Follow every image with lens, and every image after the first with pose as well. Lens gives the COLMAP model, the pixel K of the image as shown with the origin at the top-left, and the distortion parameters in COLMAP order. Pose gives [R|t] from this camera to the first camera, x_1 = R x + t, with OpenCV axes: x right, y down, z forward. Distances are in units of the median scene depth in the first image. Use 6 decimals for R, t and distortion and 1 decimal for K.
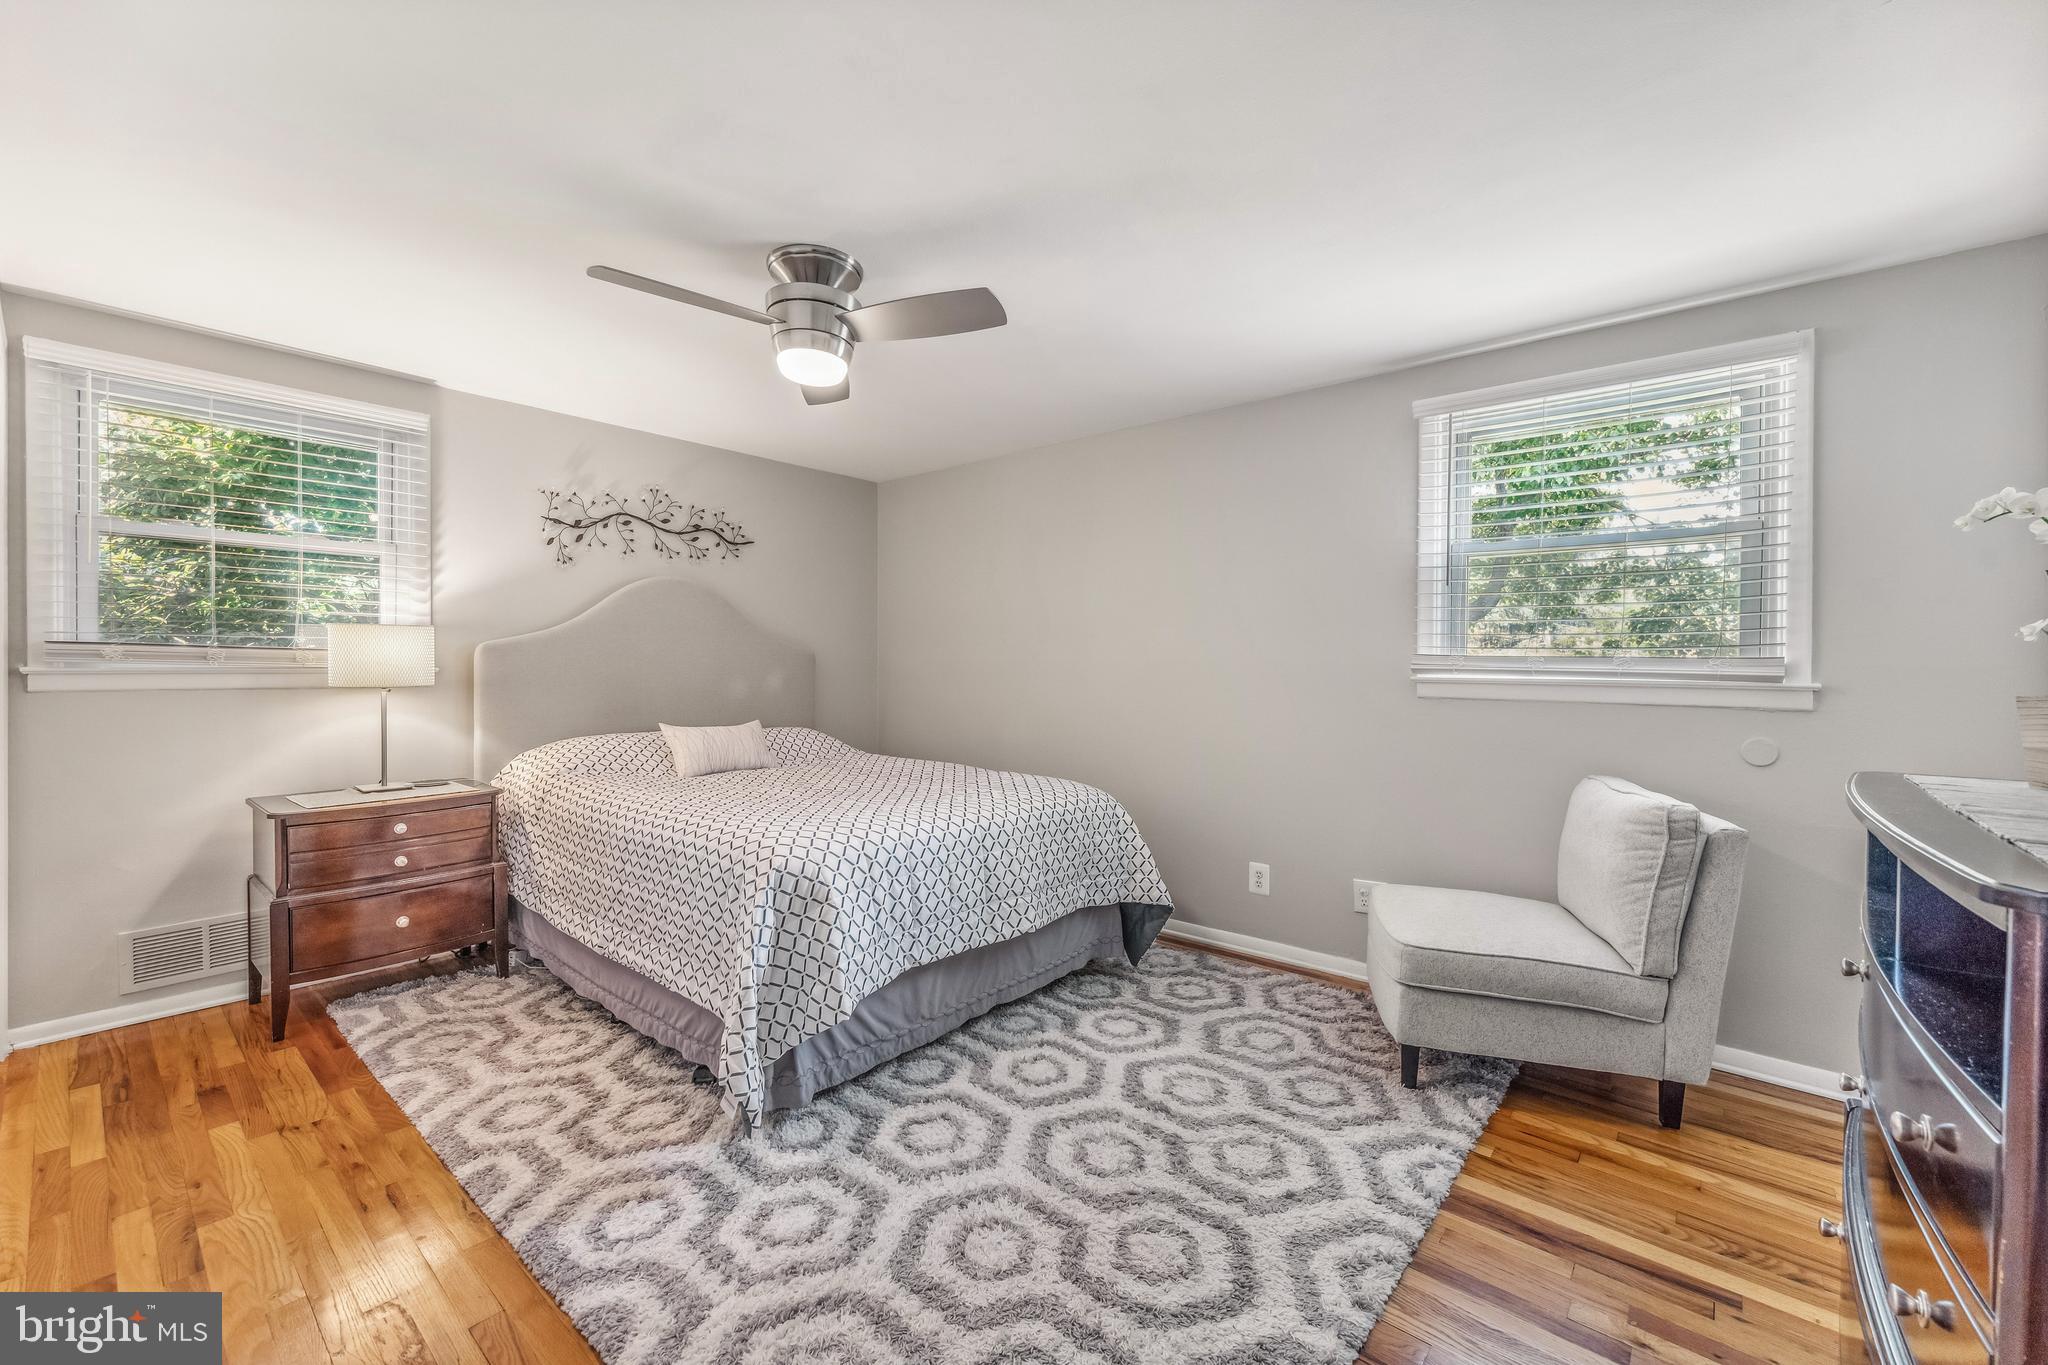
lens RADIAL K [[833.5, 0, 1021.9], [0, 833.5, 676.3], [0, 0, 1]] dist [-0.001527, -0.000569]
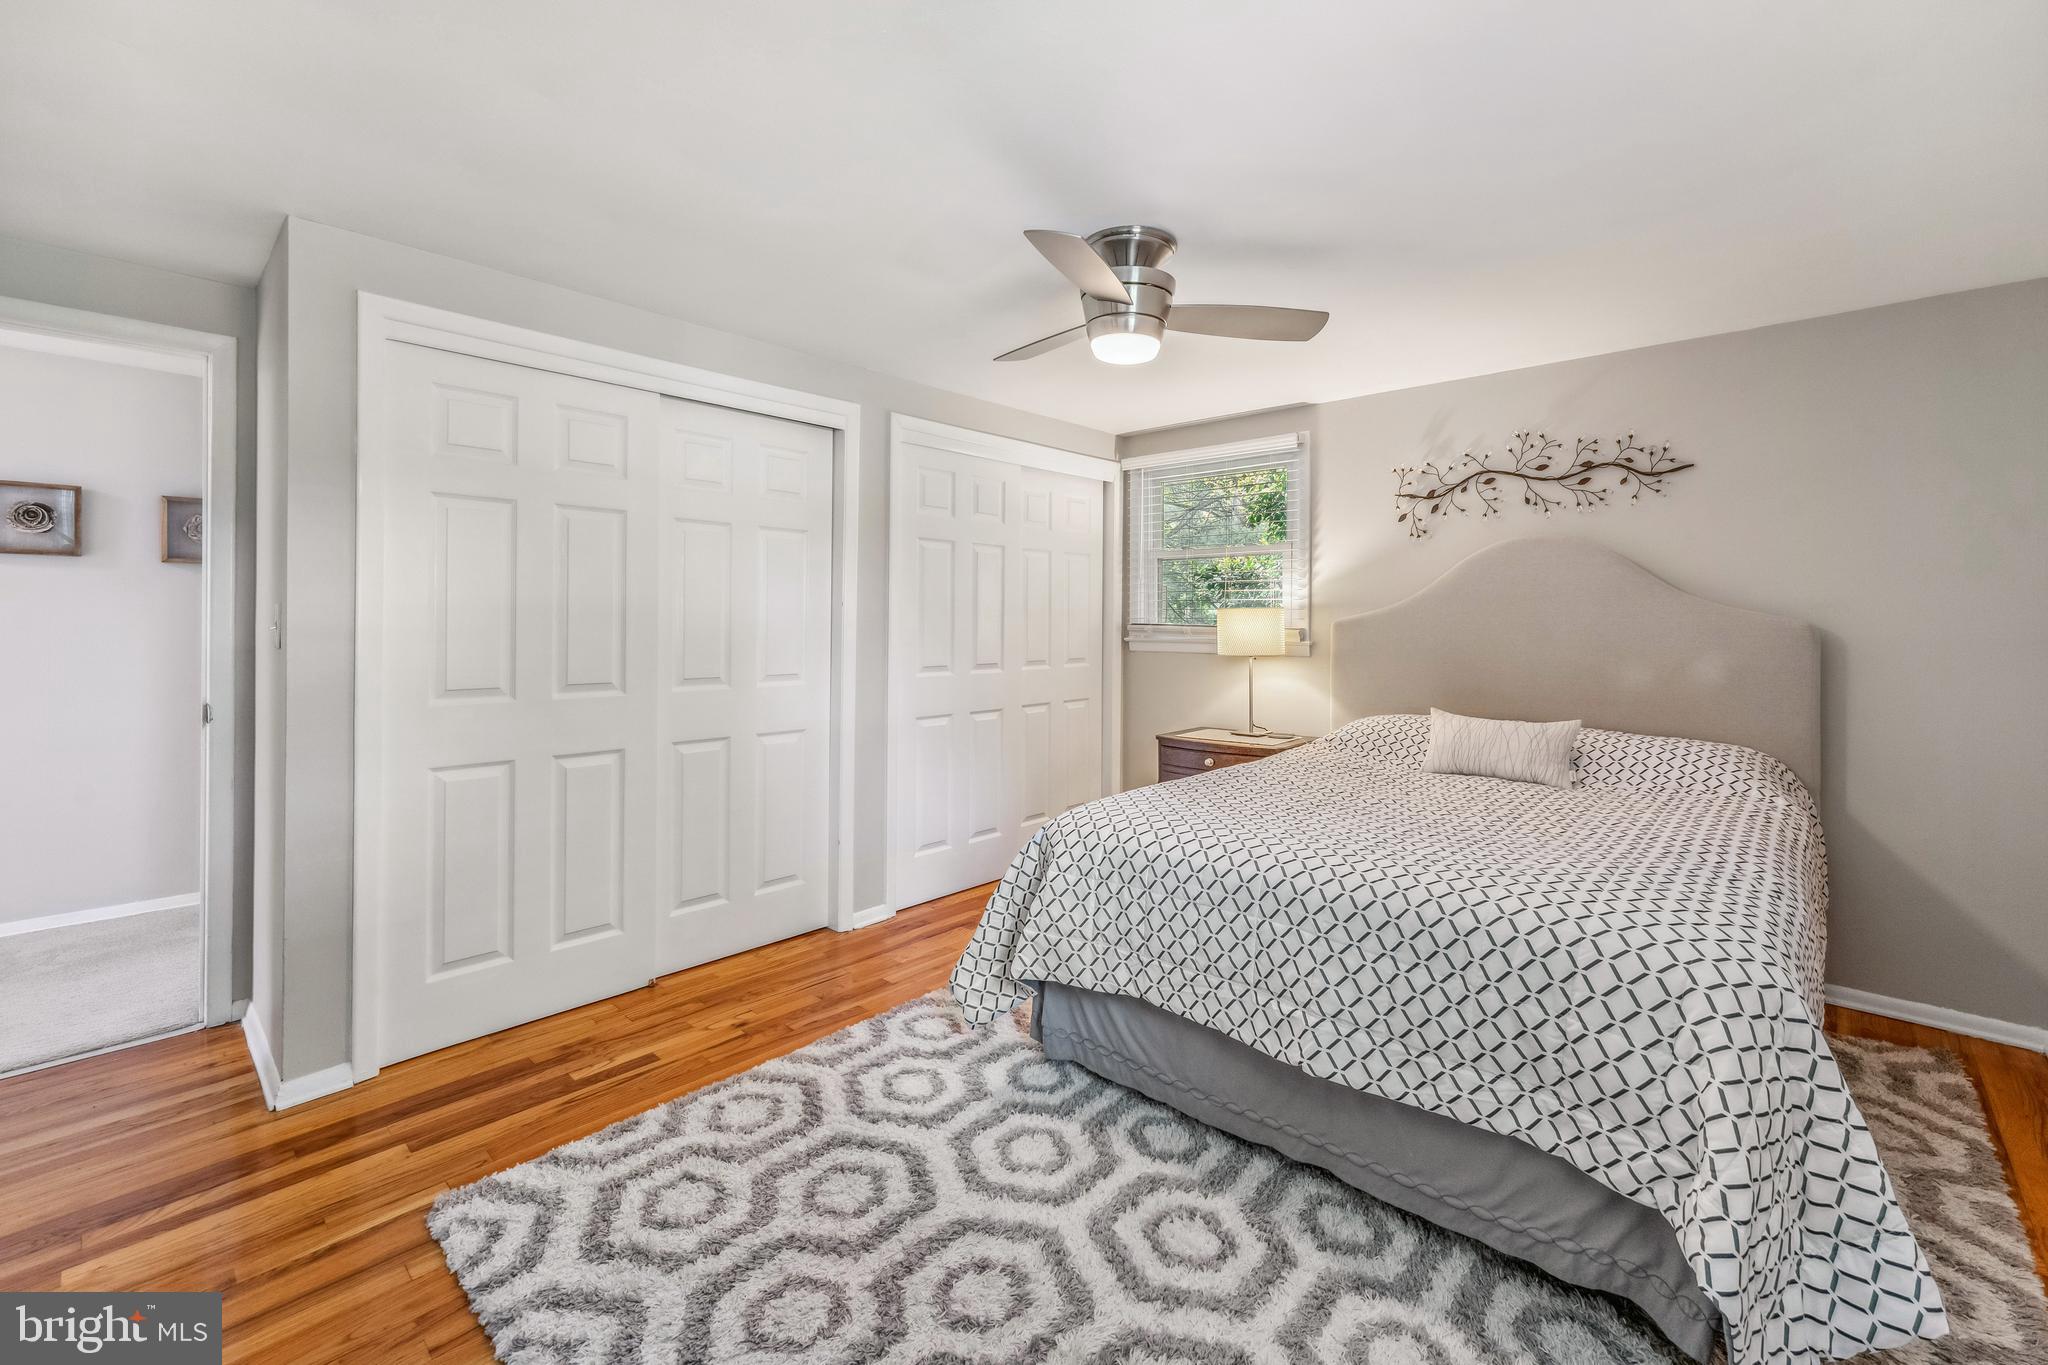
lens RADIAL K [[833.5, 0, 987.2], [0, 833.5, 622.0], [0, 0, 1]] dist [-0.001527, -0.000569]
pose [[-0.051515, -0.007091, -0.998647, 0.631580], [-0.017863, 0.999821, -0.006178, -0.028040], [0.998512, 0.017521, -0.051632, 0.746896]]
